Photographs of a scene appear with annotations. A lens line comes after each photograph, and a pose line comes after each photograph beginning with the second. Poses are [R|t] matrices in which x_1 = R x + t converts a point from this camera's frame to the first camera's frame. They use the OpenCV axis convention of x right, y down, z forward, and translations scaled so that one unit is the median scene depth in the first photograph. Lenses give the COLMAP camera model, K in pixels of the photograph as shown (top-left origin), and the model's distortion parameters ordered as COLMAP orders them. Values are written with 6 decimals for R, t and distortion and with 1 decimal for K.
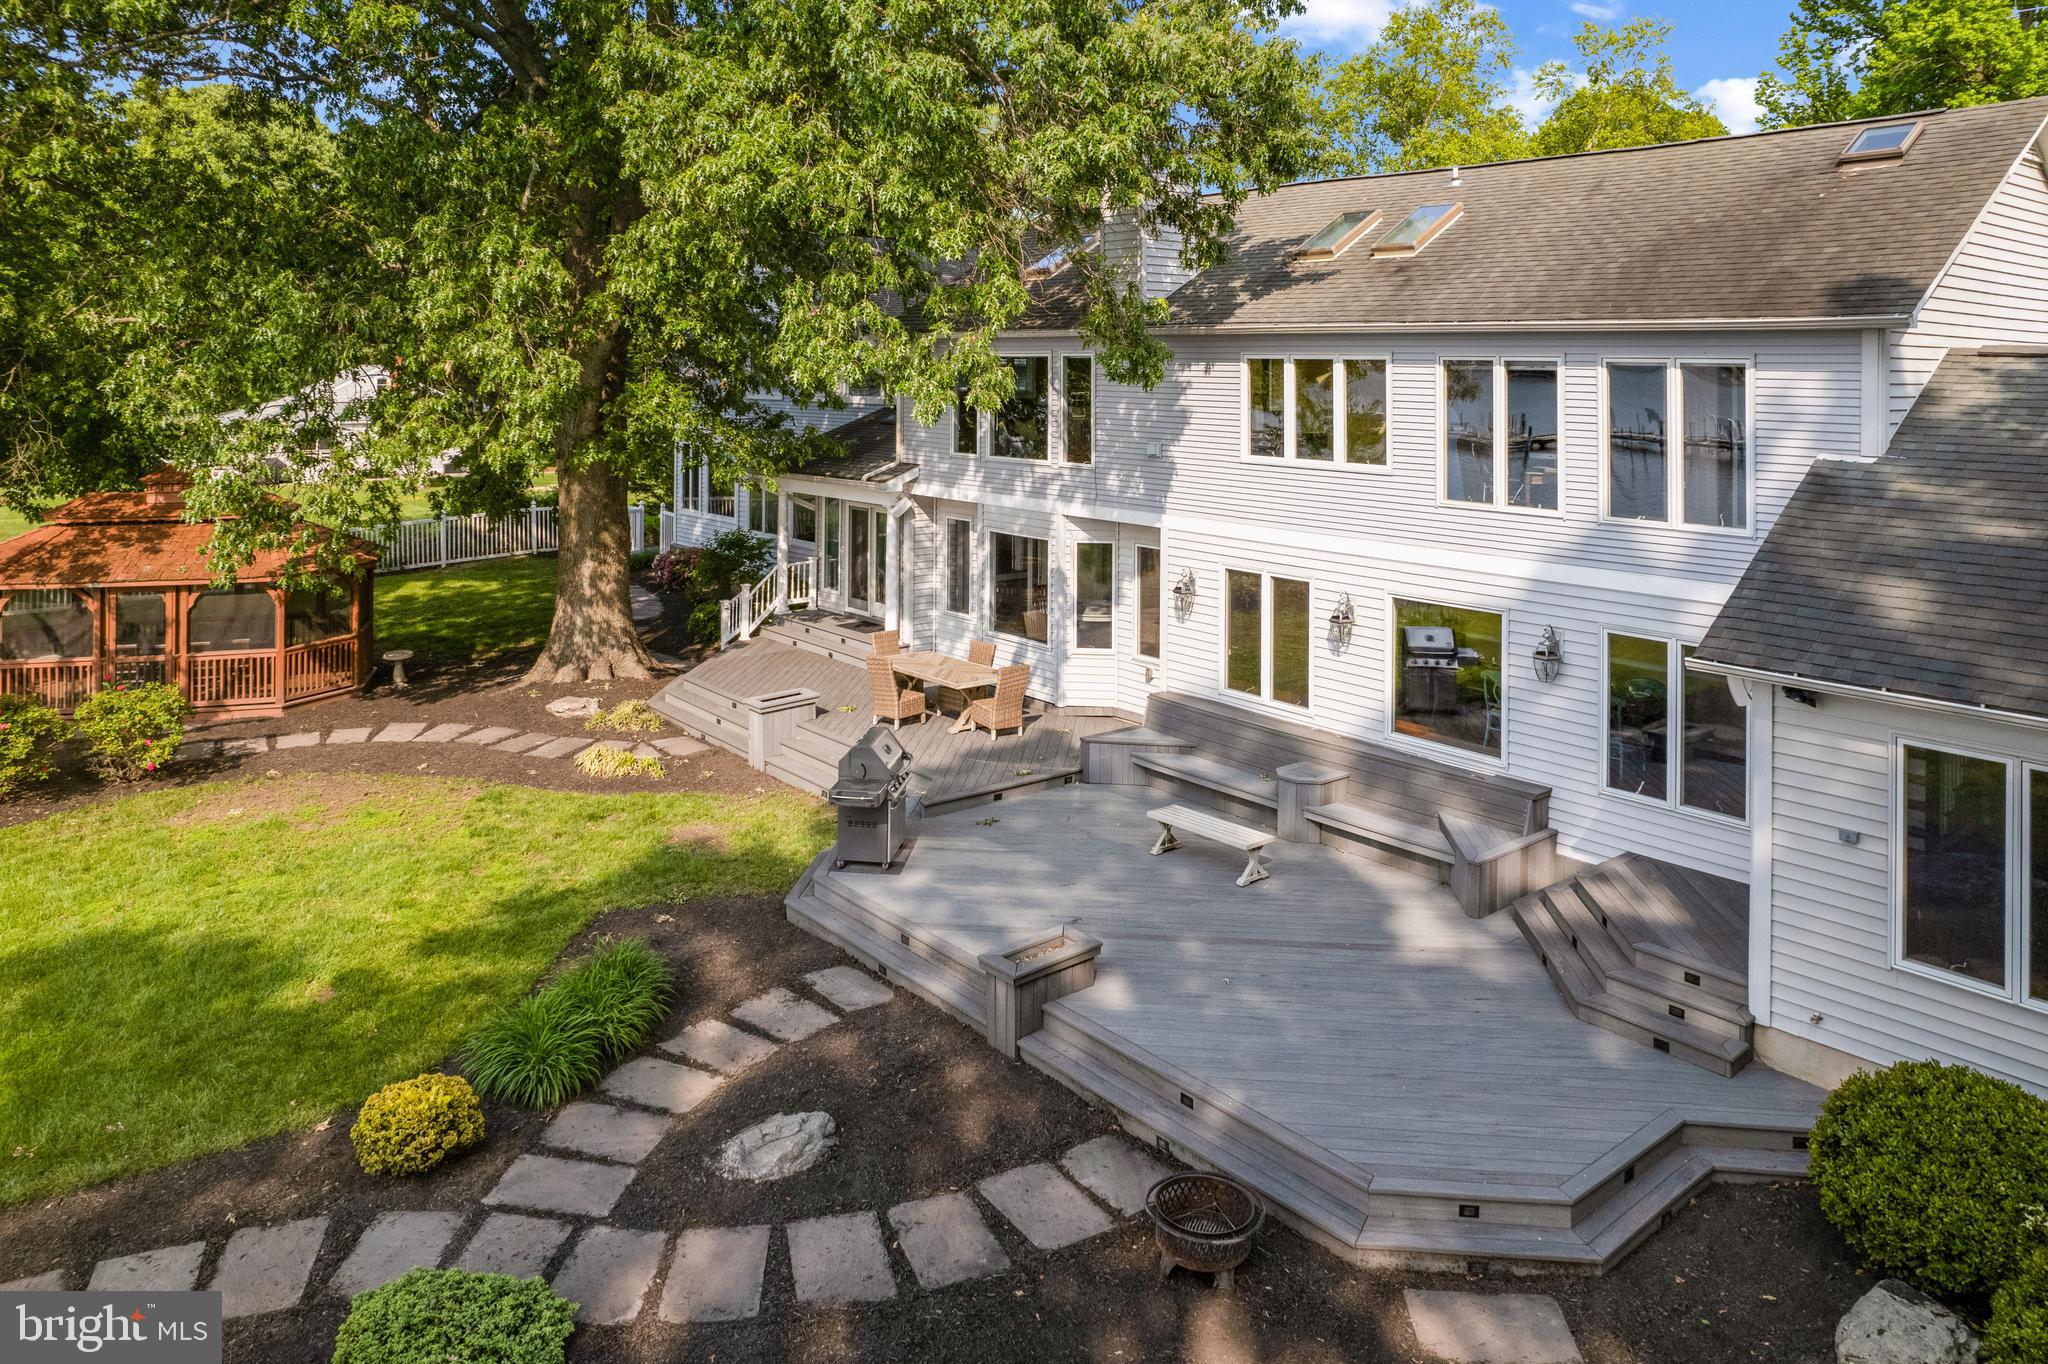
lens RADIAL K [[1383.6, 0, 1025.1], [0, 1383.6, 372.3], [0, 0, 1]] dist [-0.039421, 0.059807]
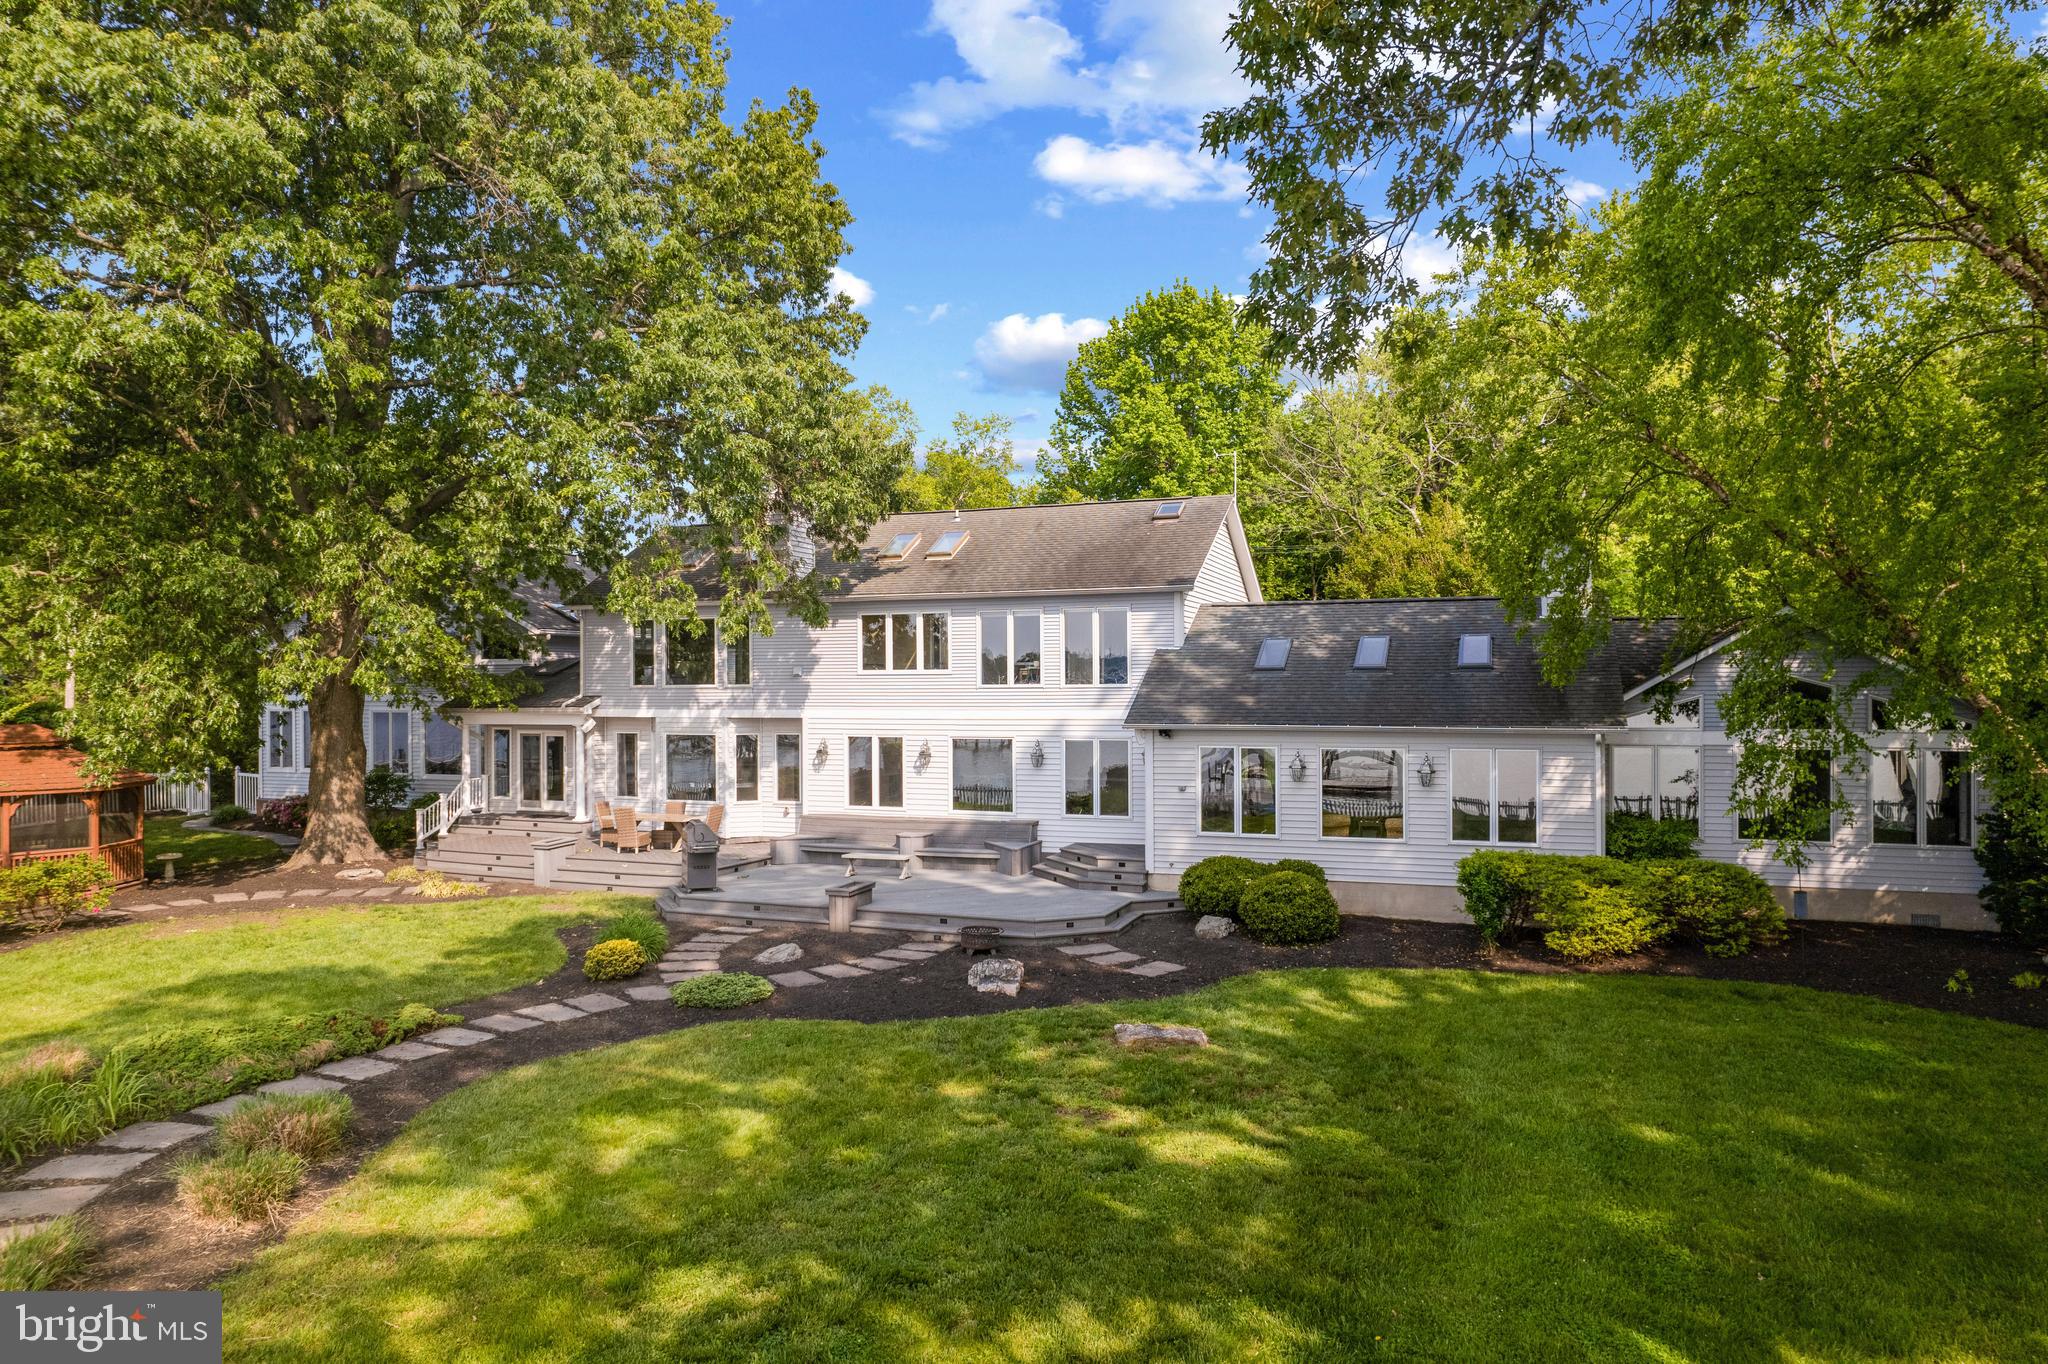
lens RADIAL K [[1303.7, 0, 1023.8], [0, 1303.7, 690.1], [0, 0, 1]] dist [-0.066604, 0.044450]
pose [[0.870248, -0.016256, 0.492346, -0.457254], [0.015733, 0.999863, 0.005204, 0.076599], [-0.492363, 0.003217, 0.870384, -0.521314]]
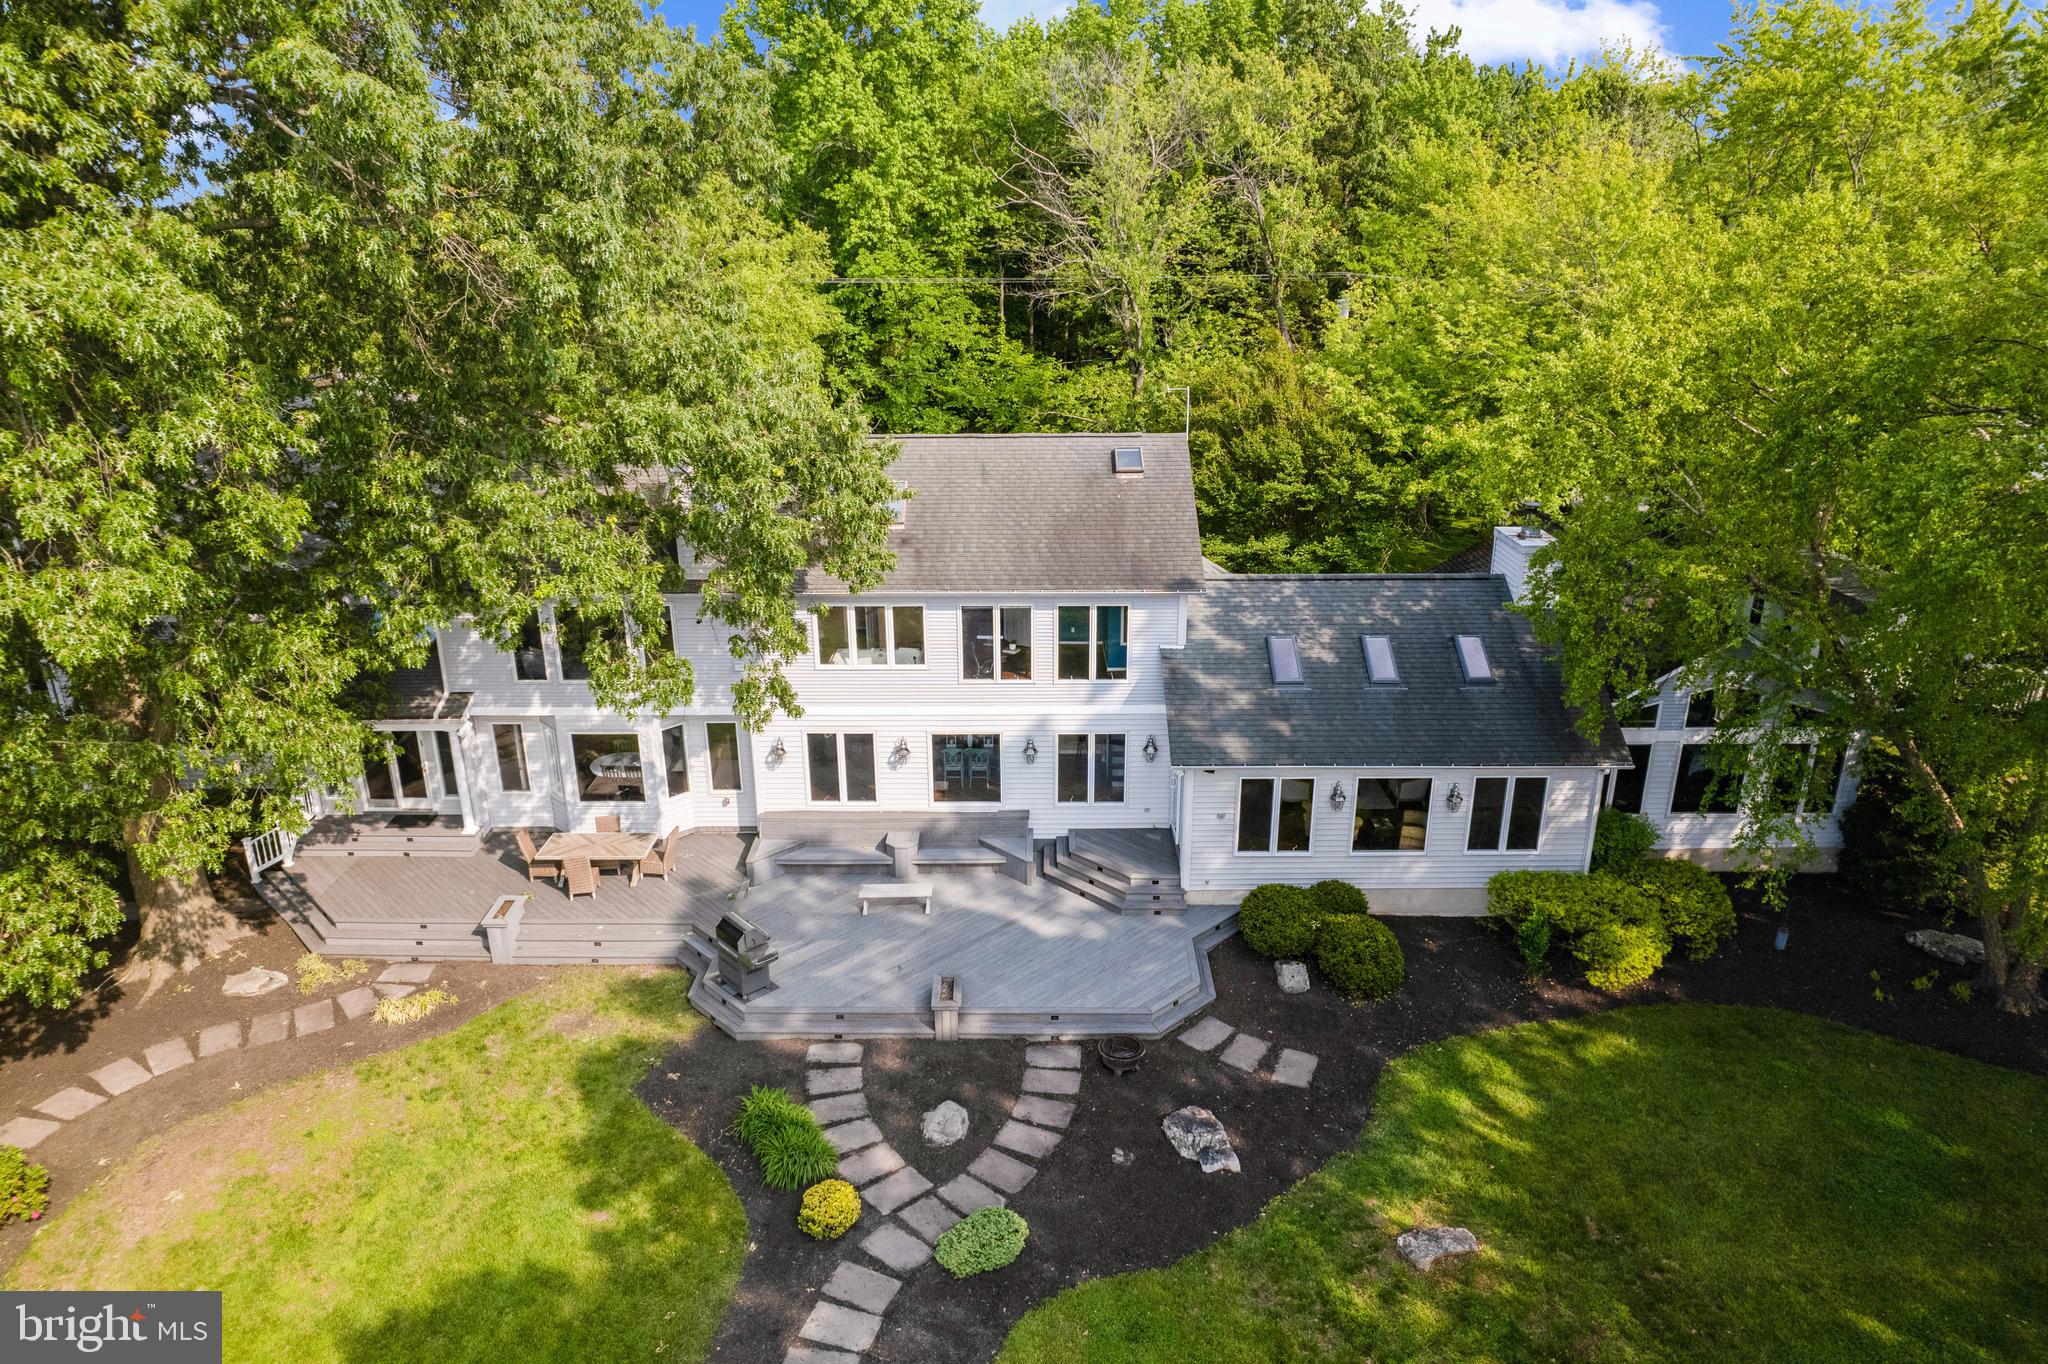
lens RADIAL K [[1303.7, 0, 1023.8], [0, 1303.7, 690.1], [0, 0, 1]] dist [-0.066604, 0.044450]
pose [[0.642900, -0.275983, 0.714502, -0.733195], [0.013792, 0.936851, 0.349457, -0.414582], [-0.765826, -0.214812, 0.606108, -0.083905]]
